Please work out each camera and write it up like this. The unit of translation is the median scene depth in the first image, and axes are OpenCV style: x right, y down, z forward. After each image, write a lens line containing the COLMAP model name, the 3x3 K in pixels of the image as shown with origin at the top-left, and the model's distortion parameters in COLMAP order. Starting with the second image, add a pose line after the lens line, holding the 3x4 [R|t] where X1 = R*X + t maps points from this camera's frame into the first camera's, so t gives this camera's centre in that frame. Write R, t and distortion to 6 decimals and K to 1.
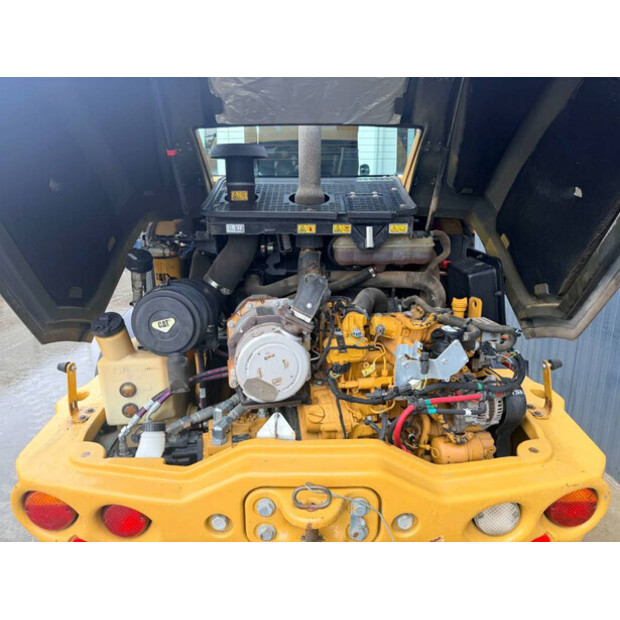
lens RADIAL K [[436.6, 0, 313.1], [0, 436.6, 311.0], [0, 0, 1]] dist [0.011629, -0.027251]
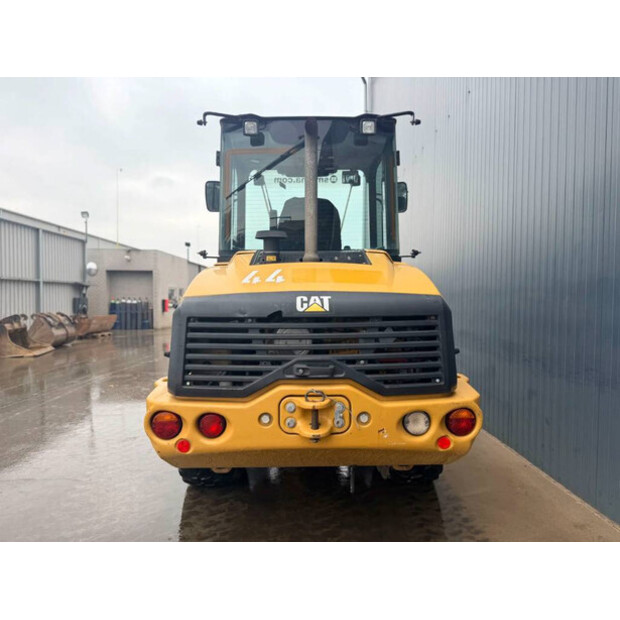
lens RADIAL K [[436.6, 0, 309.1], [0, 436.6, 309.3], [0, 0, 1]] dist [0.011629, -0.027251]
pose [[0.999991, -0.002455, -0.003448, -0.019326], [0.001731, 0.980571, -0.196157, 0.390981], [0.003862, 0.196149, 0.980566, -0.942894]]
